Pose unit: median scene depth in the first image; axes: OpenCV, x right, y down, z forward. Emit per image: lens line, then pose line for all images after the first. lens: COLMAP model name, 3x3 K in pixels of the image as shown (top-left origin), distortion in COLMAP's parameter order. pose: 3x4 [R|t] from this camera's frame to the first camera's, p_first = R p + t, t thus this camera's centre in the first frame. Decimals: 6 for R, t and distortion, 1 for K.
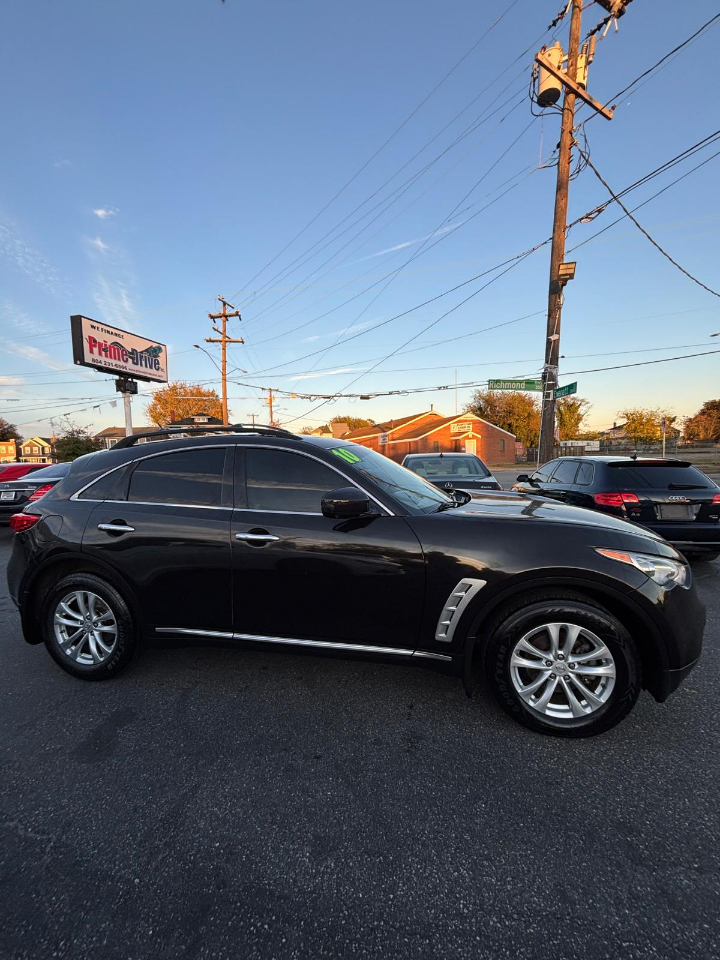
lens RADIAL K [[384.9, 0, 359.0], [0, 384.9, 479.6], [0, 0, 1]] dist [-0.004392, 0.000738]
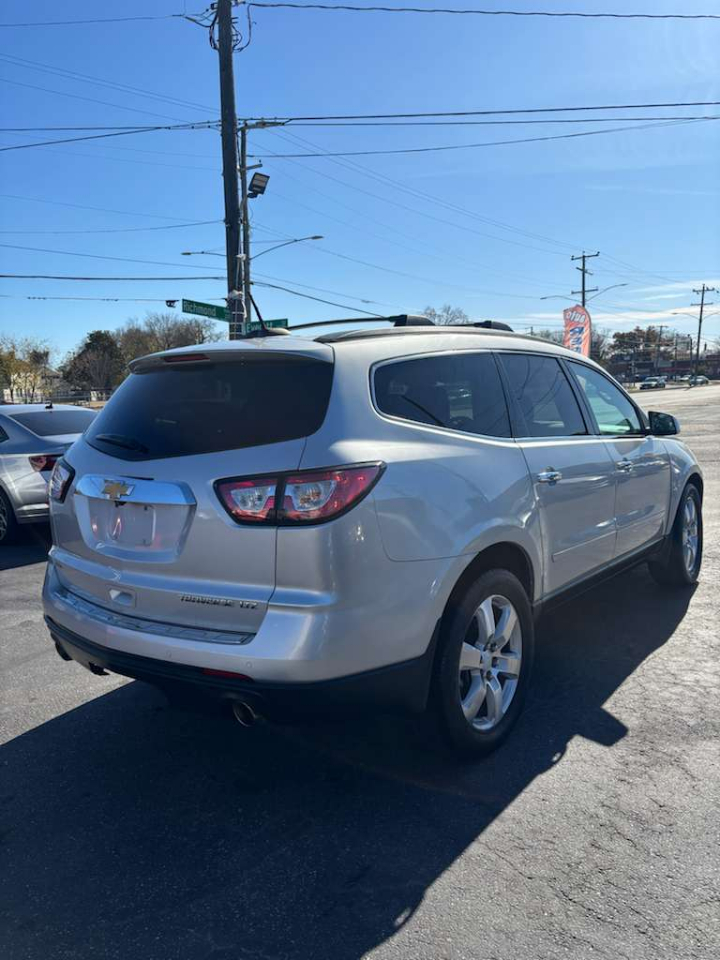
lens RADIAL K [[726.3, 0, 364.7], [0, 726.3, 488.3], [0, 0, 1]] dist [0.004691, 0.002181]
pose [[0.440804, -0.107201, 0.891179, -0.600239], [0.074819, 0.993776, 0.082535, 0.005861], [-0.894479, 0.030296, 0.446081, 0.071917]]
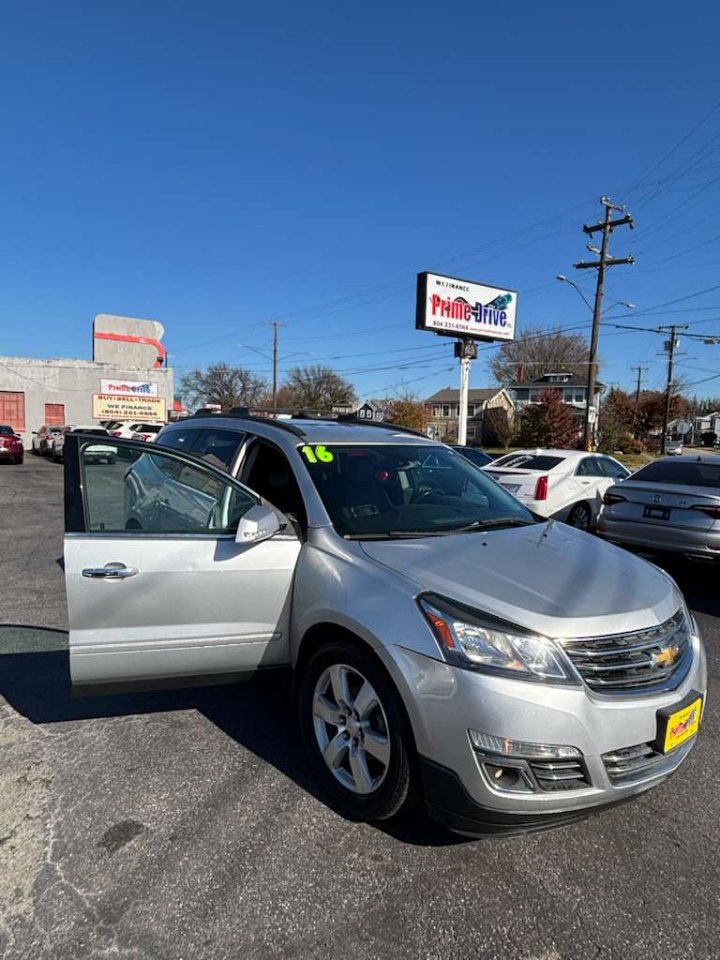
lens RADIAL K [[576.9, 0, 363.1], [0, 576.9, 478.4], [0, 0, 1]] dist [0.009081, -0.005639]
pose [[0.758819, 0.103835, -0.642971, 0.046990], [-0.089217, 0.994475, 0.055309, -0.018944], [0.645162, 0.015395, 0.763891, -0.074482]]
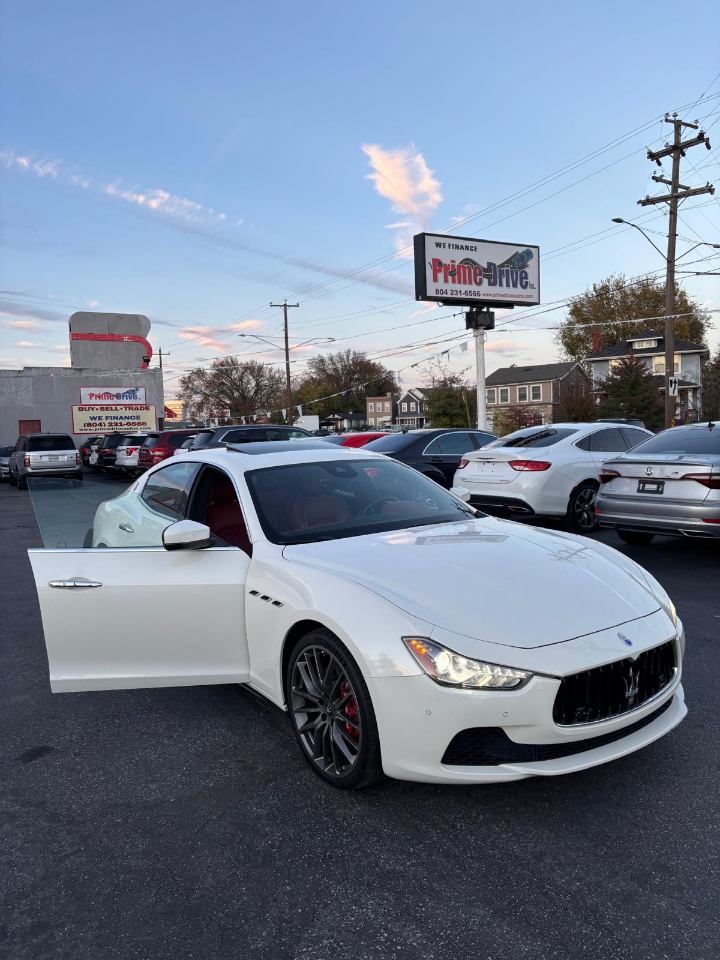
lens RADIAL K [[726.3, 0, 354.2], [0, 726.3, 491.9], [0, 0, 1]] dist [0.004691, 0.002181]
pose [[0.706037, 0.059203, -0.705696, 0.176657], [-0.022341, 0.997866, 0.061362, -0.008275], [0.707823, -0.027558, 0.705852, -0.092569]]
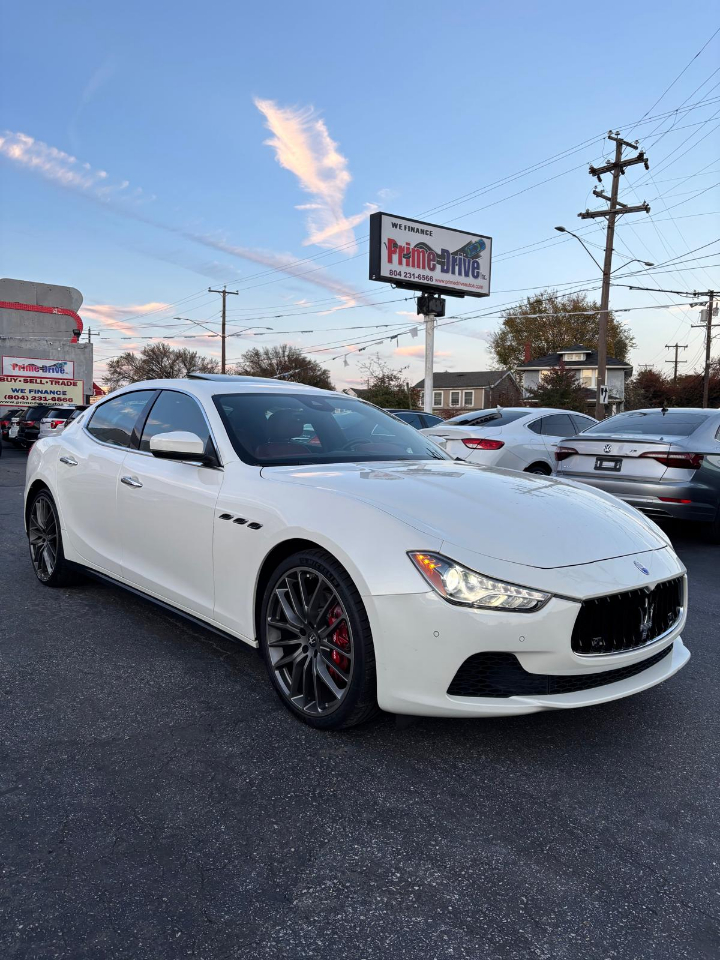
lens RADIAL K [[727.0, 0, 358.3], [0, 727.0, 479.0], [0, 0, 1]] dist [-0.005301, 0.031781]
pose [[0.772803, 0.085362, -0.628879, 0.140310], [-0.078954, 0.996146, 0.038190, 0.027825], [0.629715, 0.020140, 0.776565, -0.088291]]
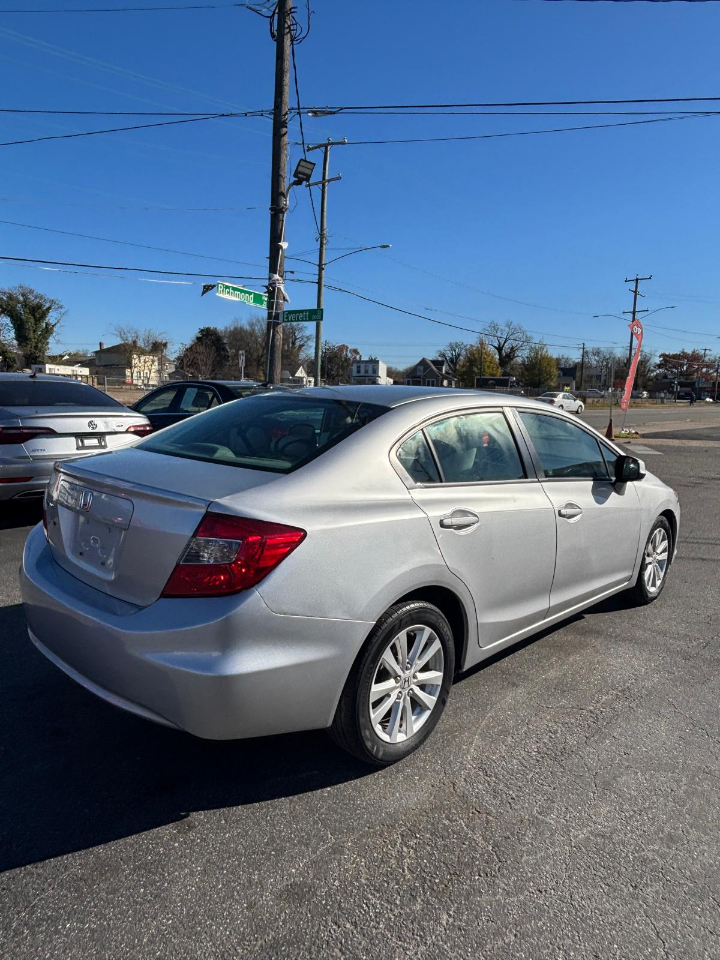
lens RADIAL K [[622.5, 0, 367.9], [0, 622.5, 481.9], [0, 0, 1]] dist [0.022364, -0.032036]
pose [[0.528664, -0.082697, 0.844793, -0.423234], [0.009841, 0.995773, 0.091318, 0.009427], [-0.848774, -0.039963, 0.527244, 0.093078]]
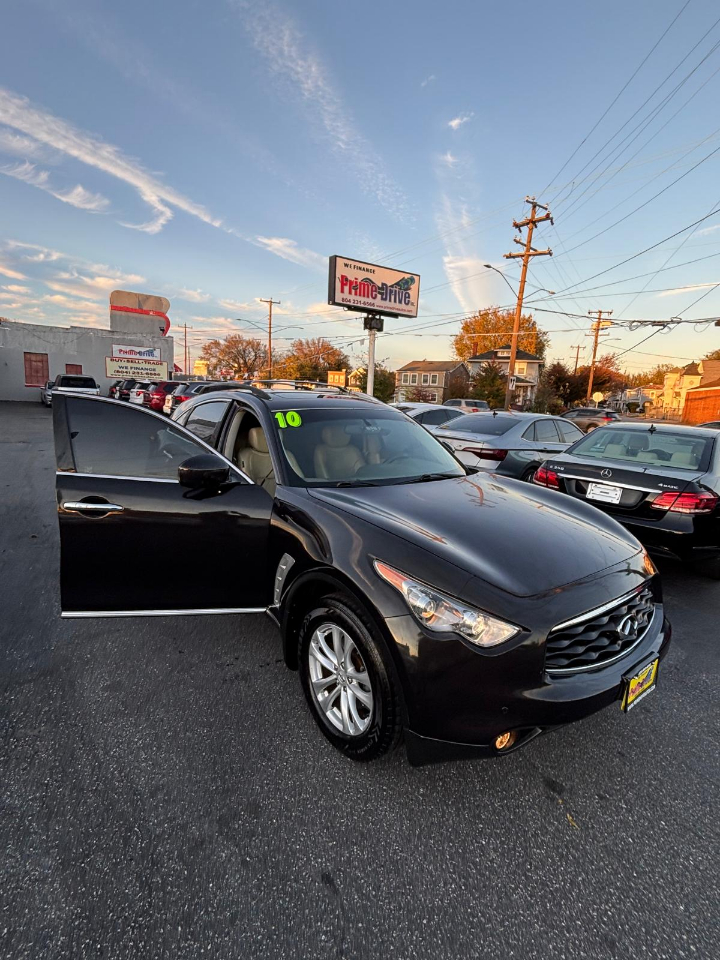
lens RADIAL K [[470.5, 0, 363.5], [0, 470.5, 479.7], [0, 0, 1]] dist [-0.002288, -0.000922]
pose [[0.760398, 0.180428, -0.623892, 0.205003], [-0.110801, 0.982592, 0.149120, -0.024627], [0.639937, -0.044263, 0.767152, 0.033810]]
